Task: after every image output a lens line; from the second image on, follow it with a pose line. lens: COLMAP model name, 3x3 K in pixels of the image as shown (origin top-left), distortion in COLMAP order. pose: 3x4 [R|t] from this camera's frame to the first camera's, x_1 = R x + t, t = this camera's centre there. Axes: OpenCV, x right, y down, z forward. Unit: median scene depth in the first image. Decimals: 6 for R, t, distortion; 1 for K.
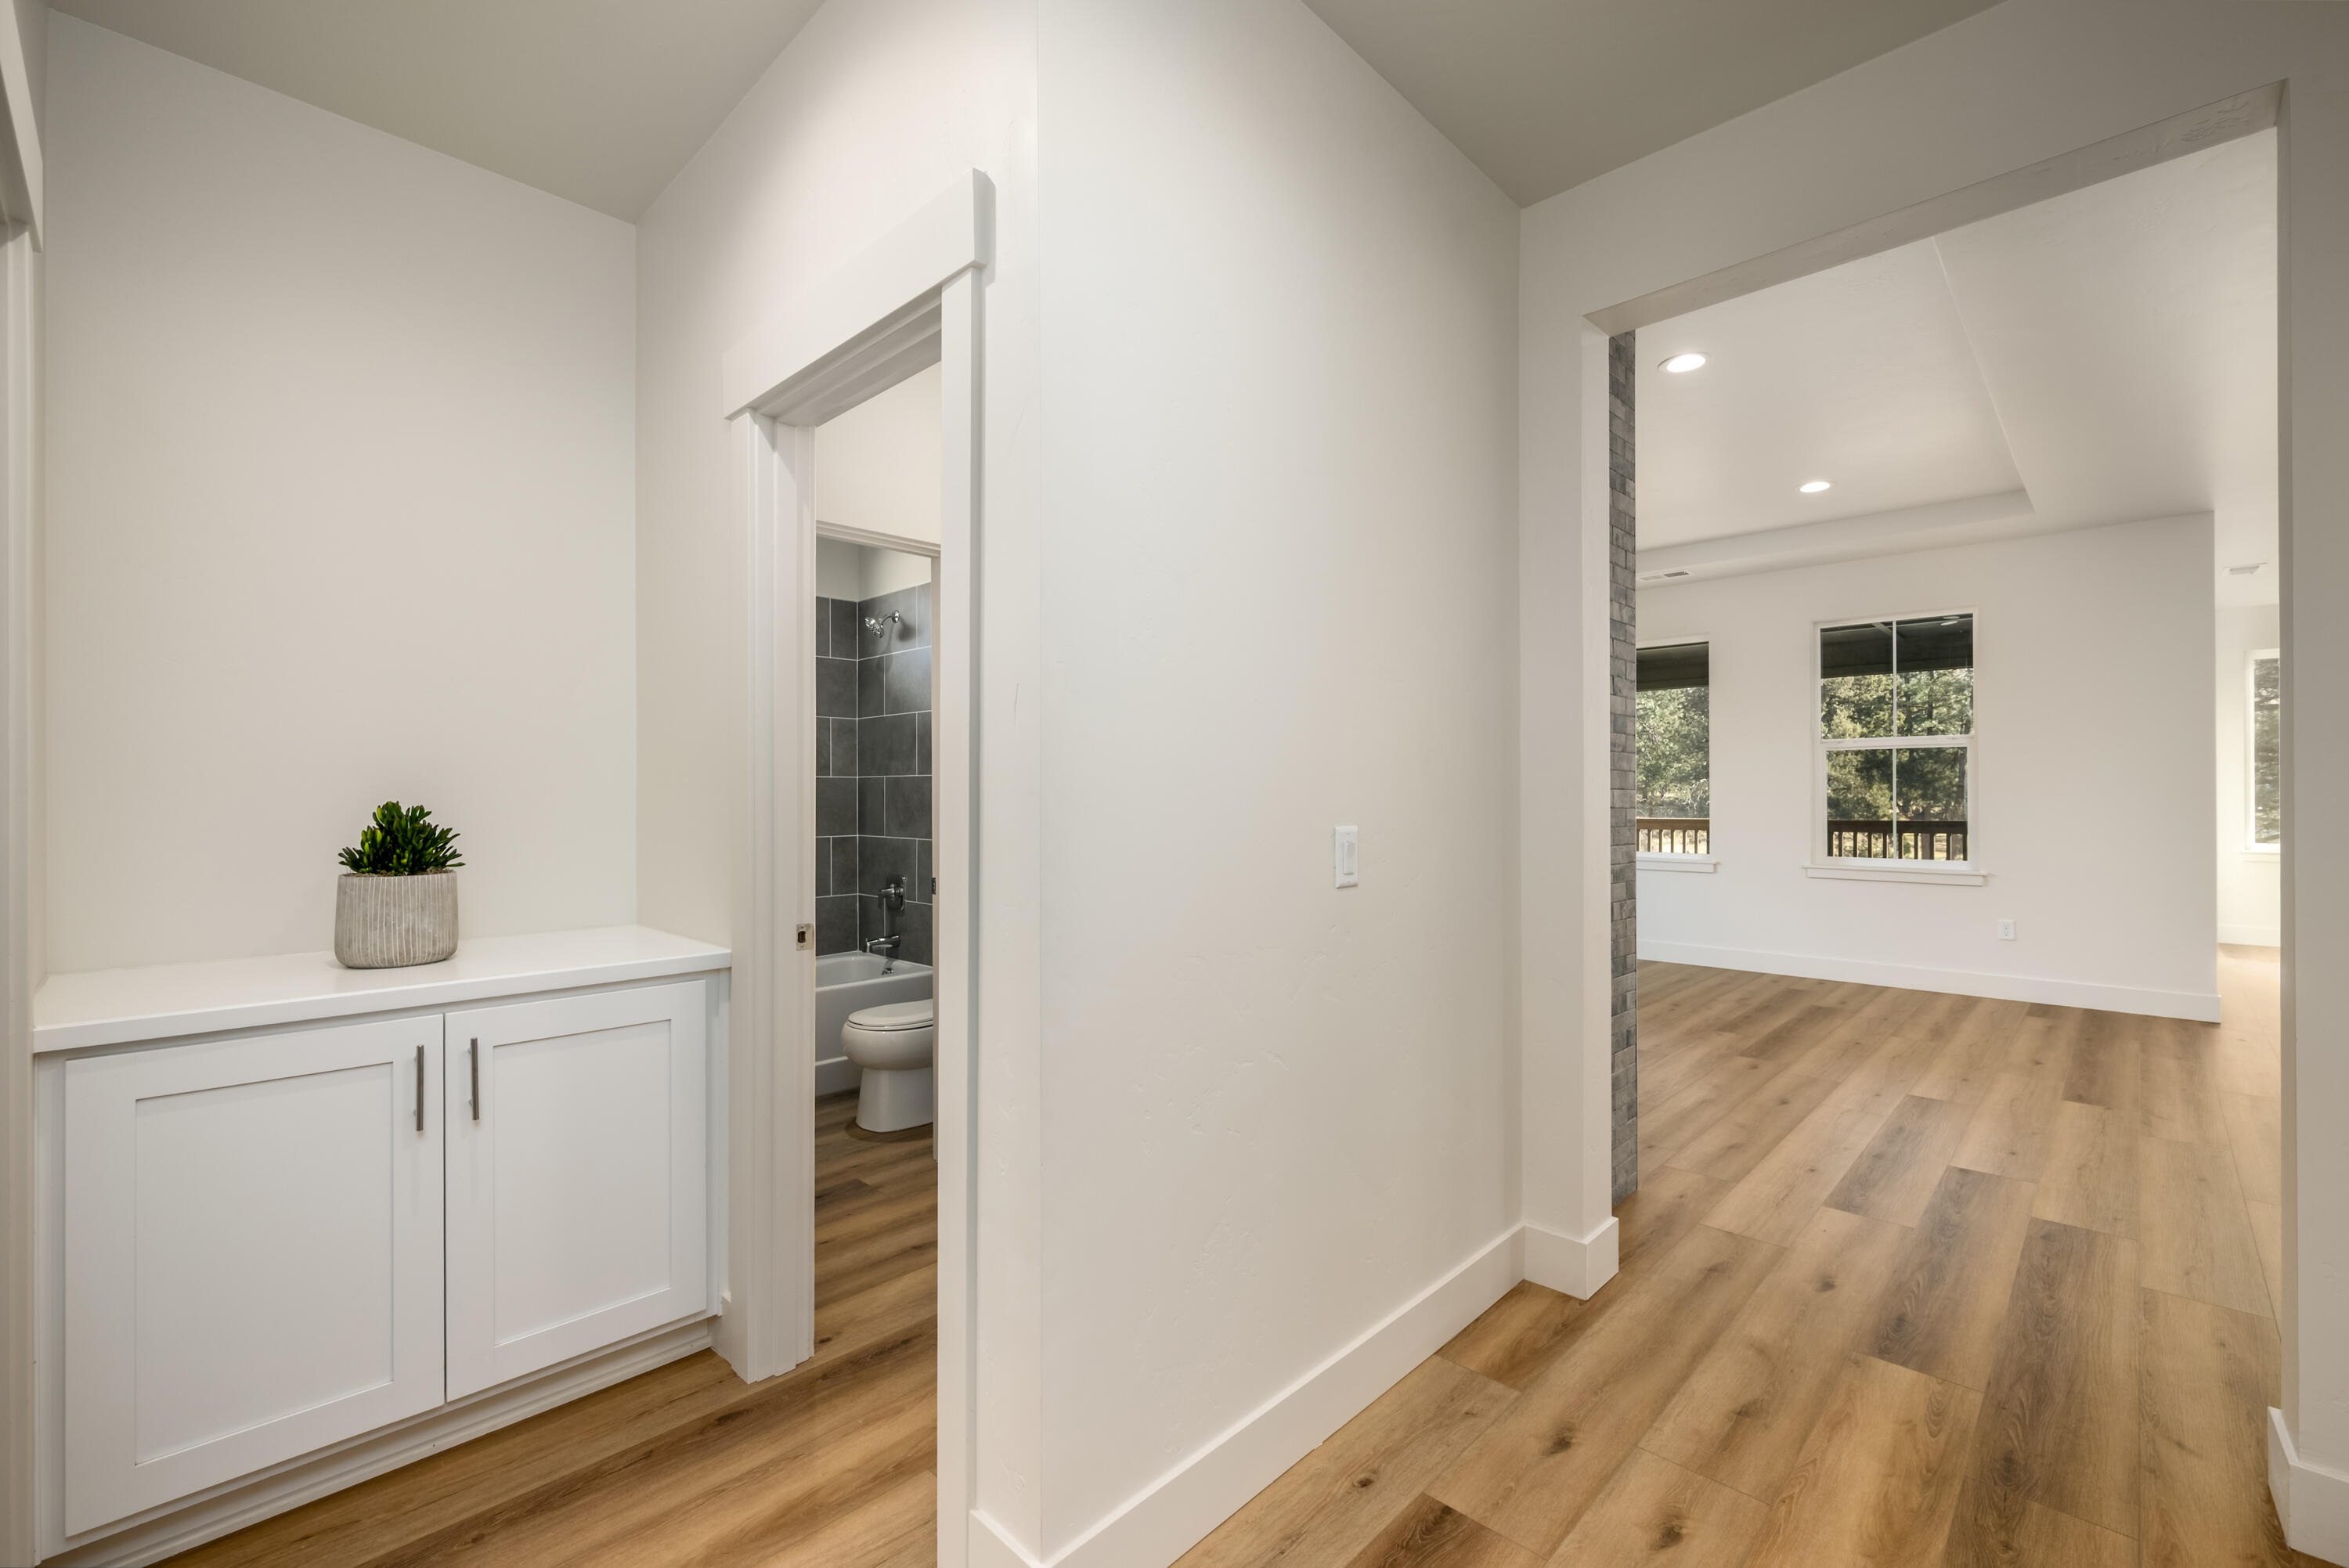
lens RADIAL K [[1000.6, 0, 1174.3], [0, 1000.6, 797.3], [0, 0, 1]] dist [0.005359, -0.002280]
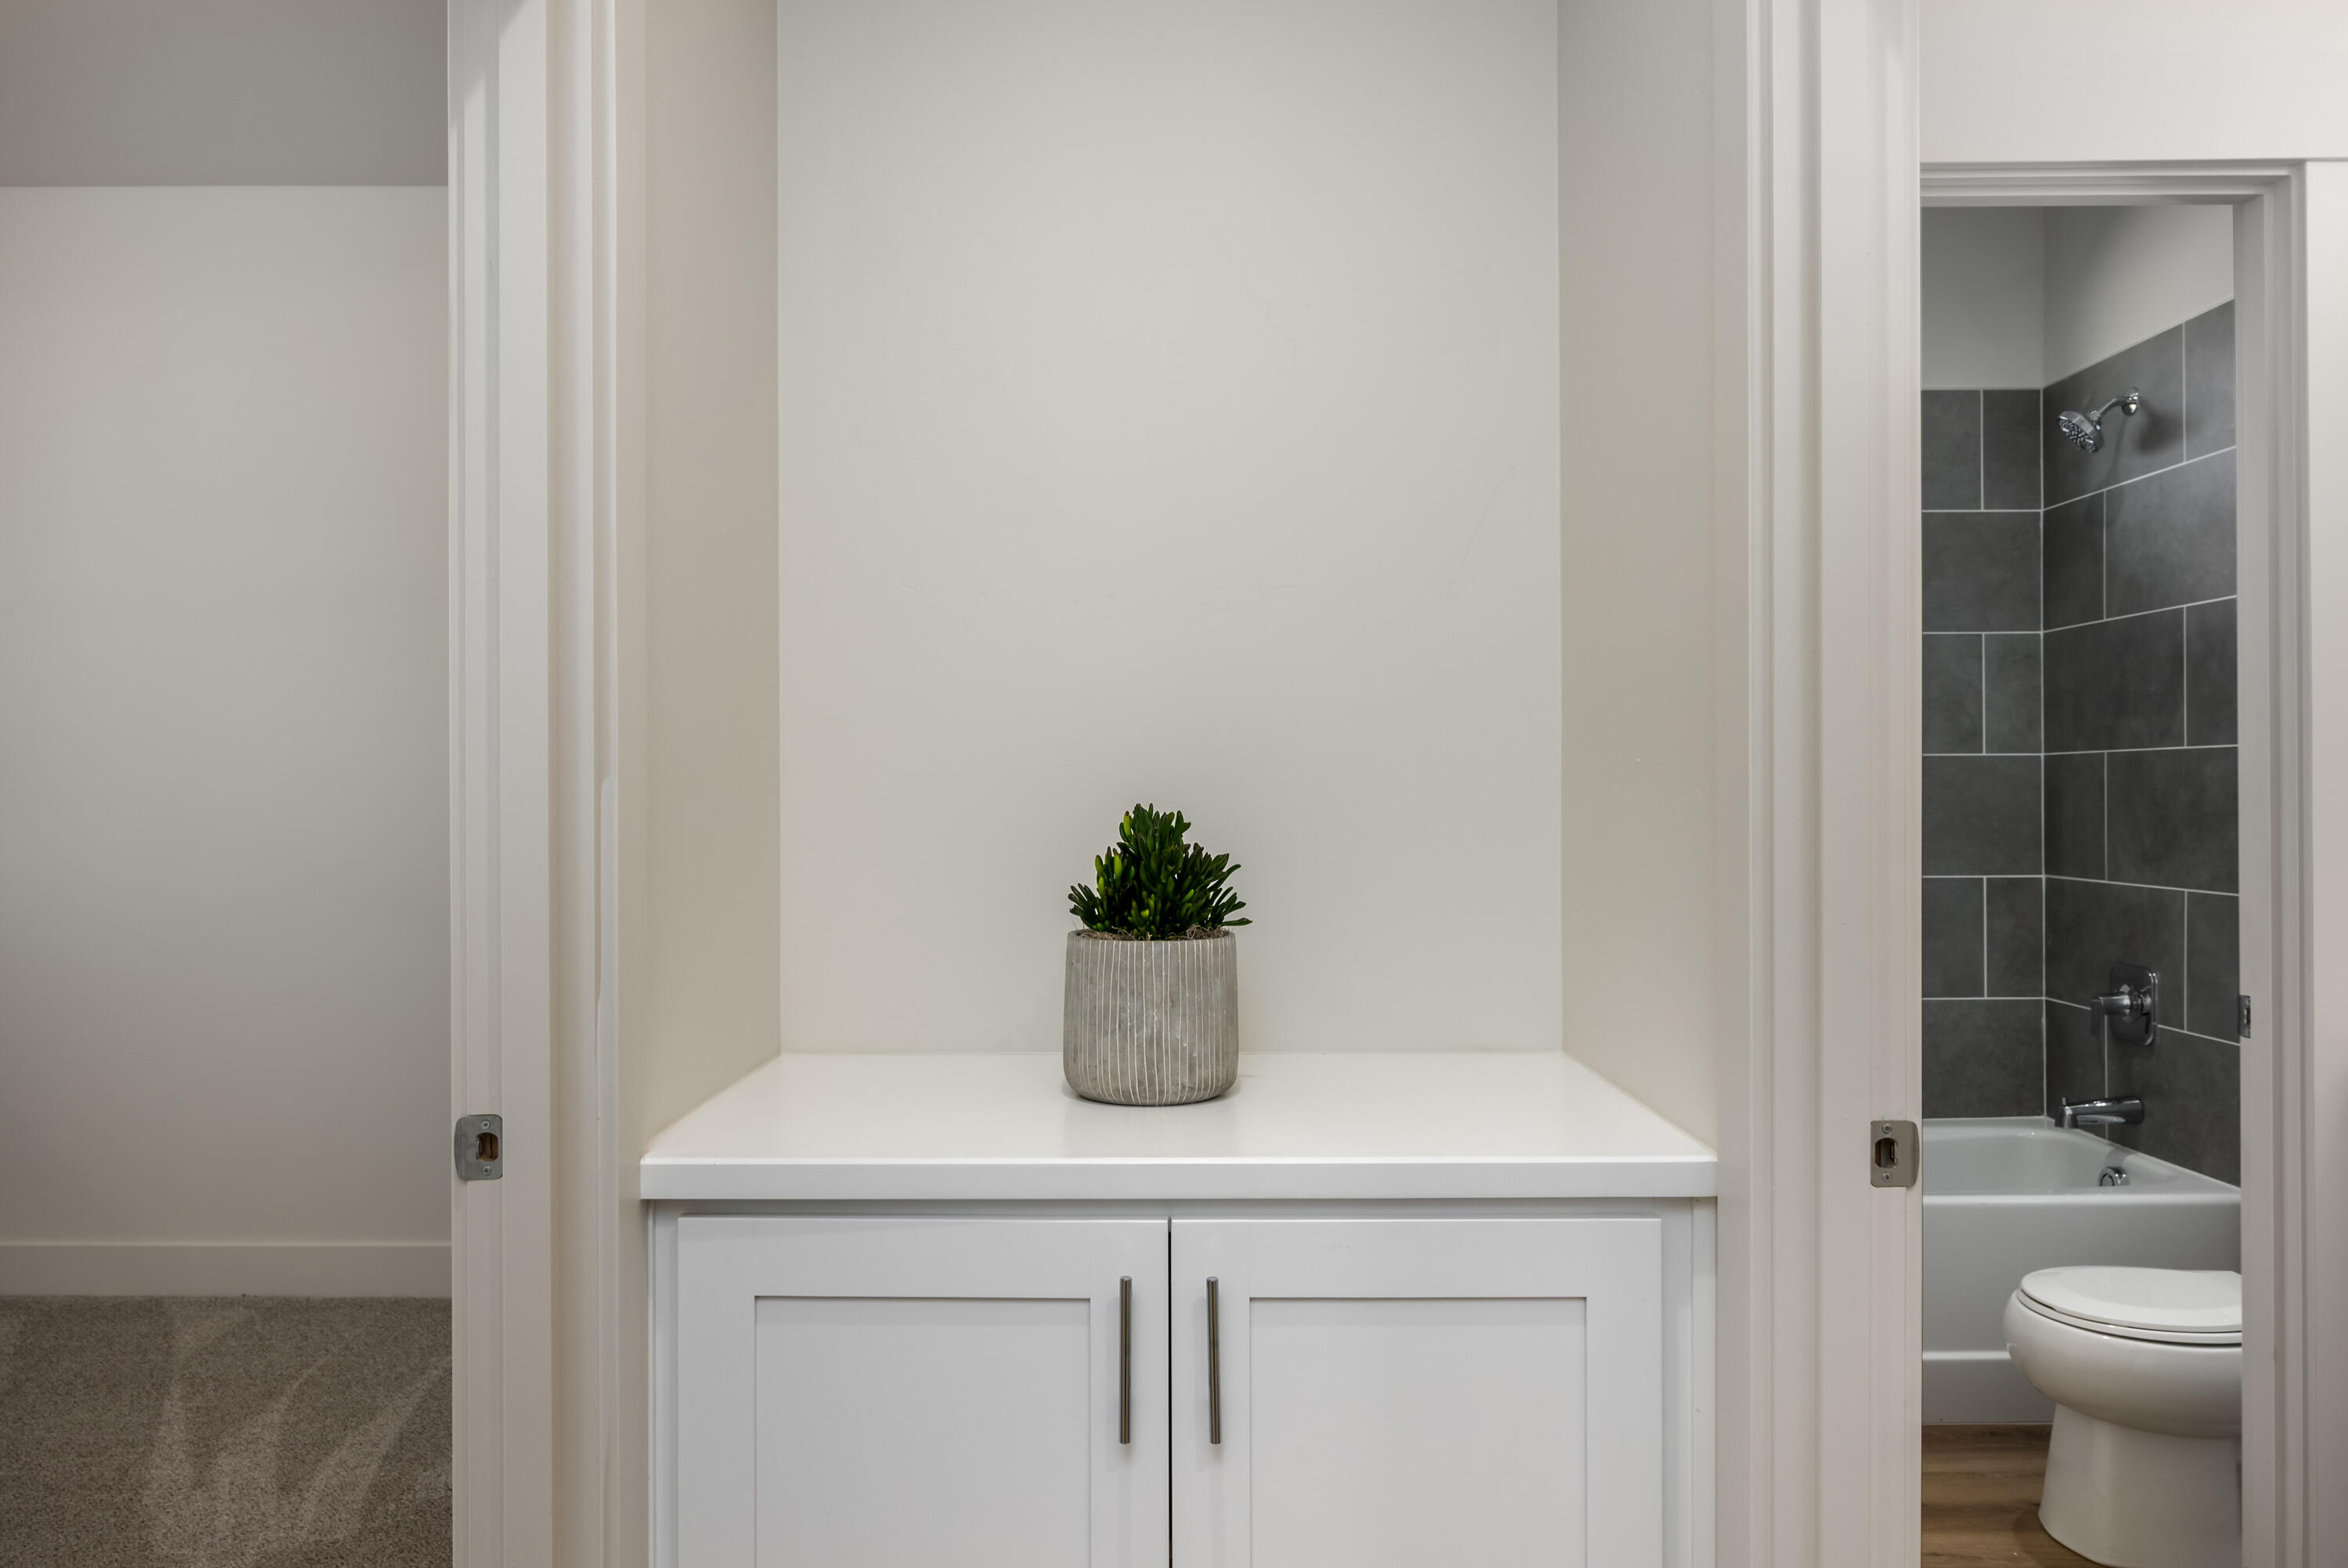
lens RADIAL K [[1672.8, 0, 1162.0], [0, 1672.8, 795.9], [0, 0, 1]] dist [-0.008204, -0.003227]
pose [[0.700746, -0.001653, -0.713409, -0.059244], [0.001210, 0.999999, -0.001130, 0.000303], [0.713410, -0.000071, 0.700747, 0.195197]]
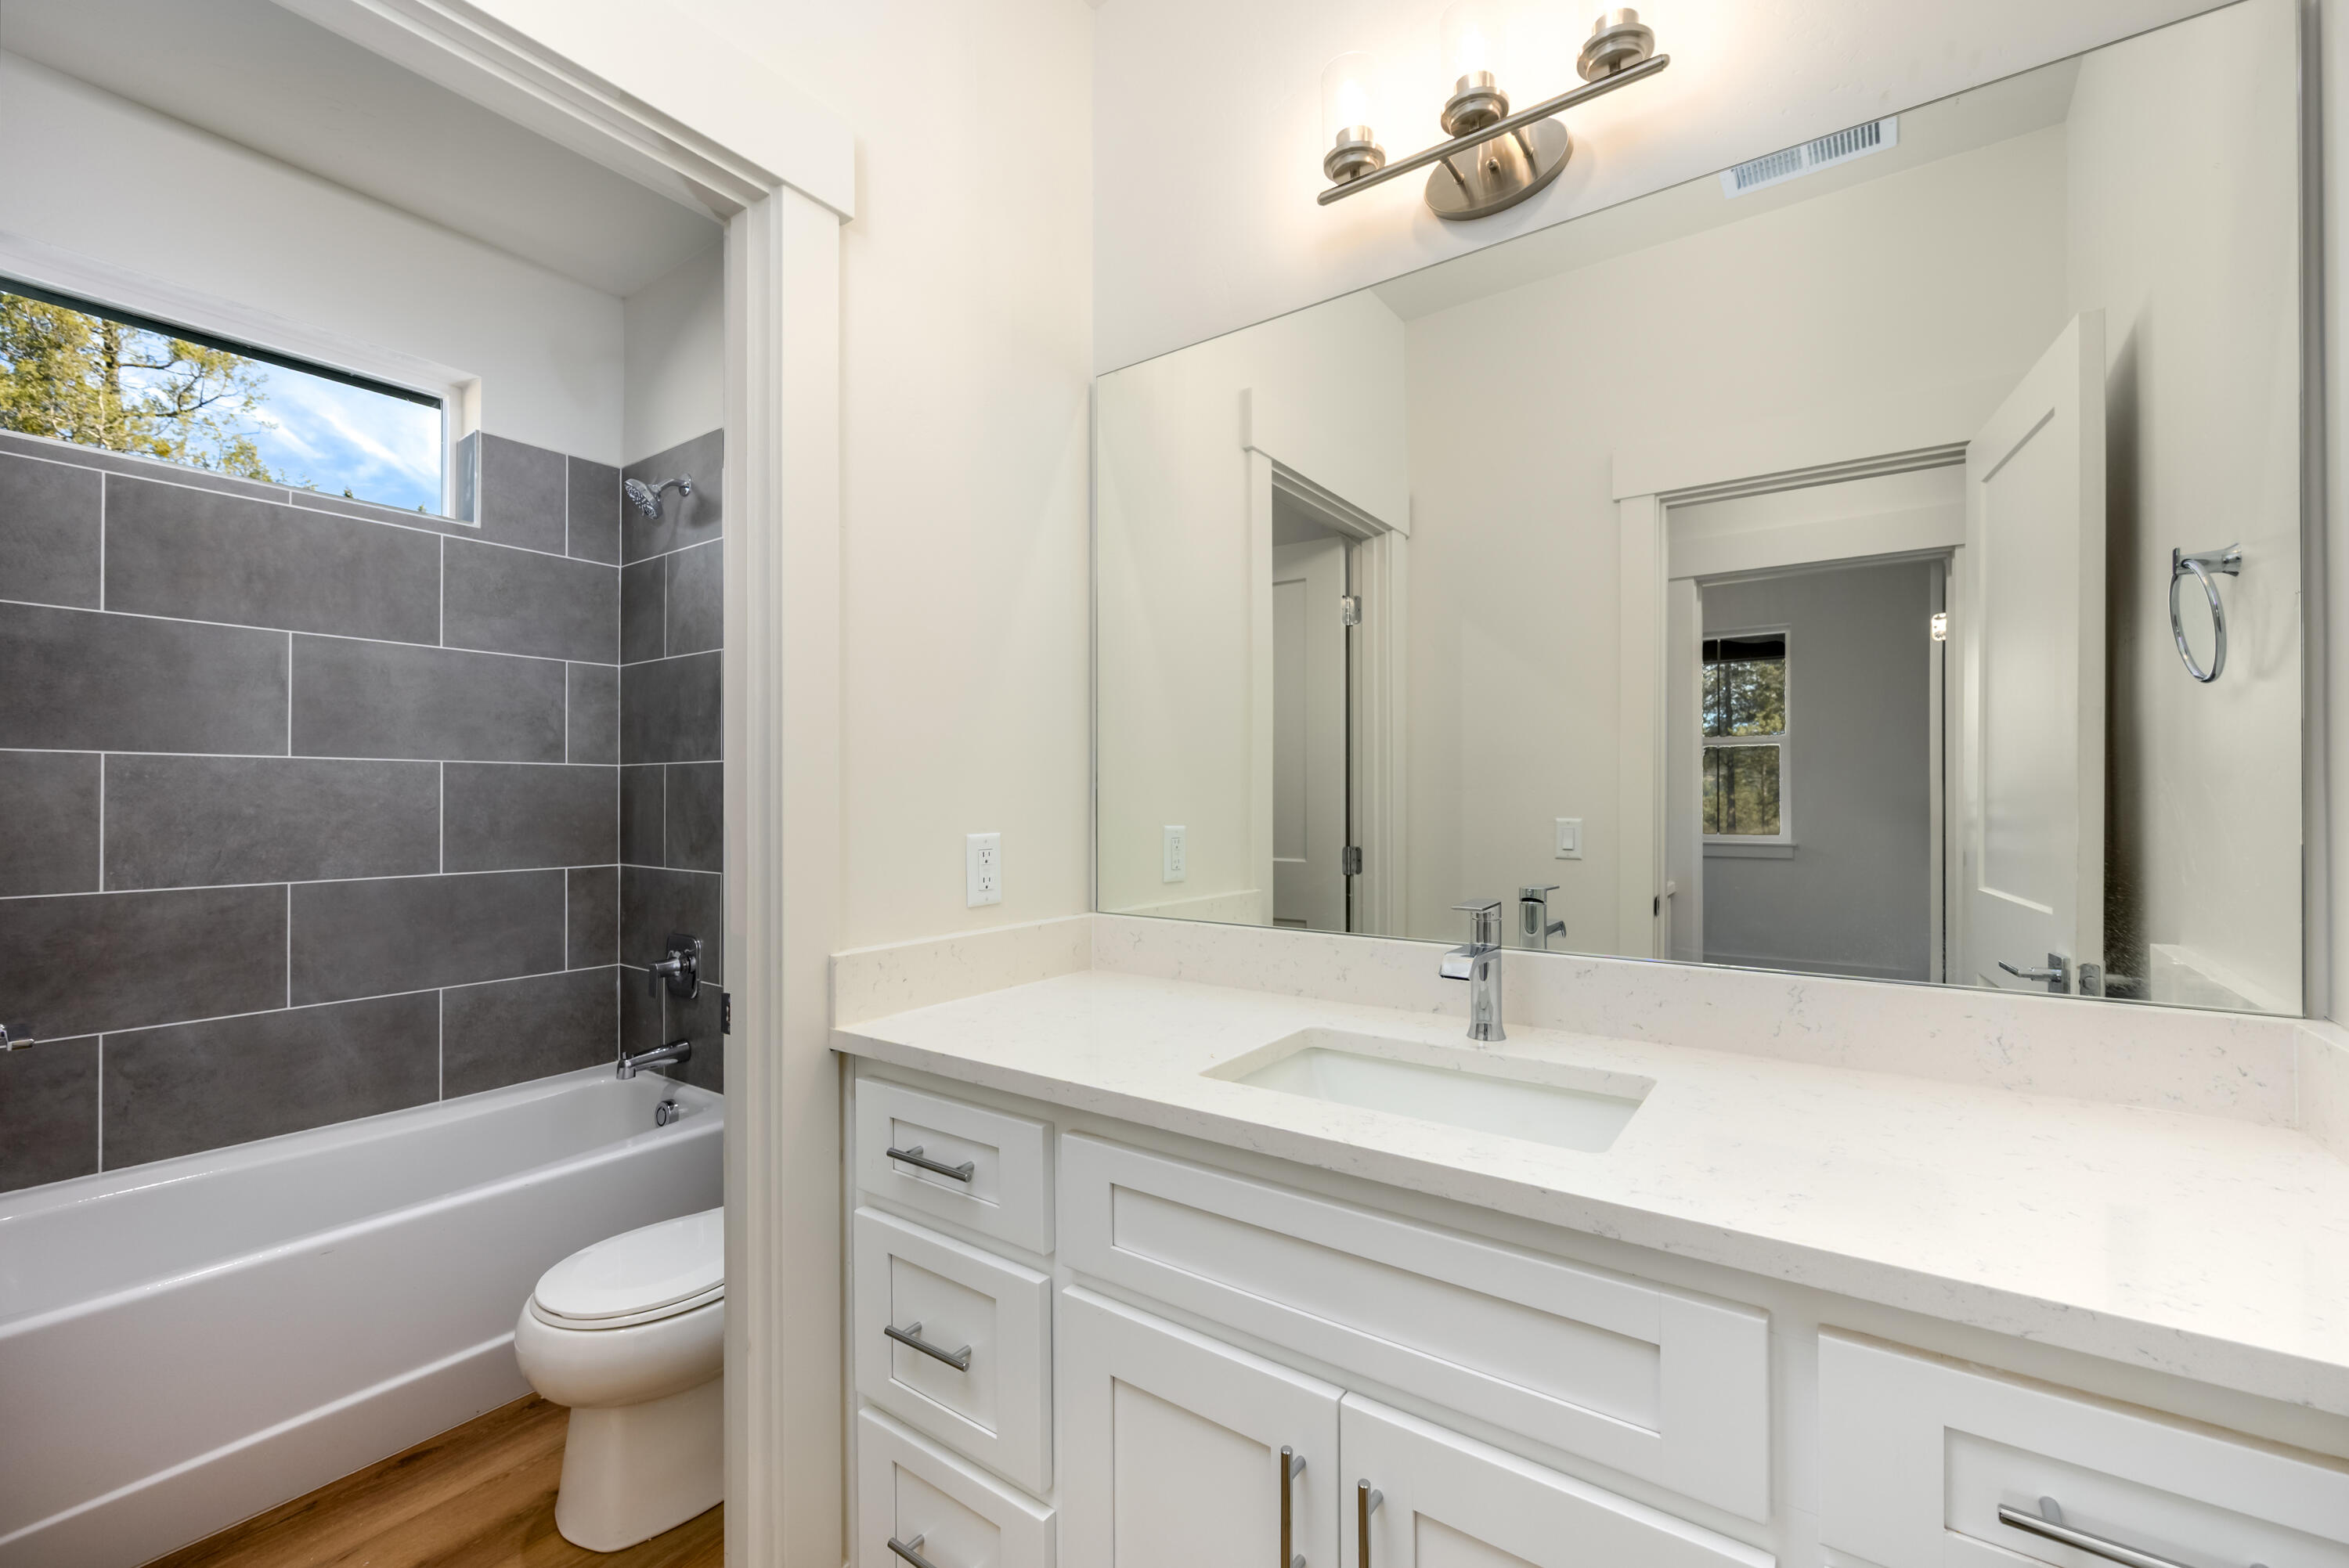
lens RADIAL K [[1000.6, 0, 1169.1], [0, 1000.6, 797.1], [0, 0, 1]] dist [0.005359, -0.002280]
pose [[0.991091, 0.002094, 0.133173, -0.104029], [-0.001223, 0.999977, -0.006623, 0.002708], [-0.133183, 0.006401, 0.991071, 0.516263]]
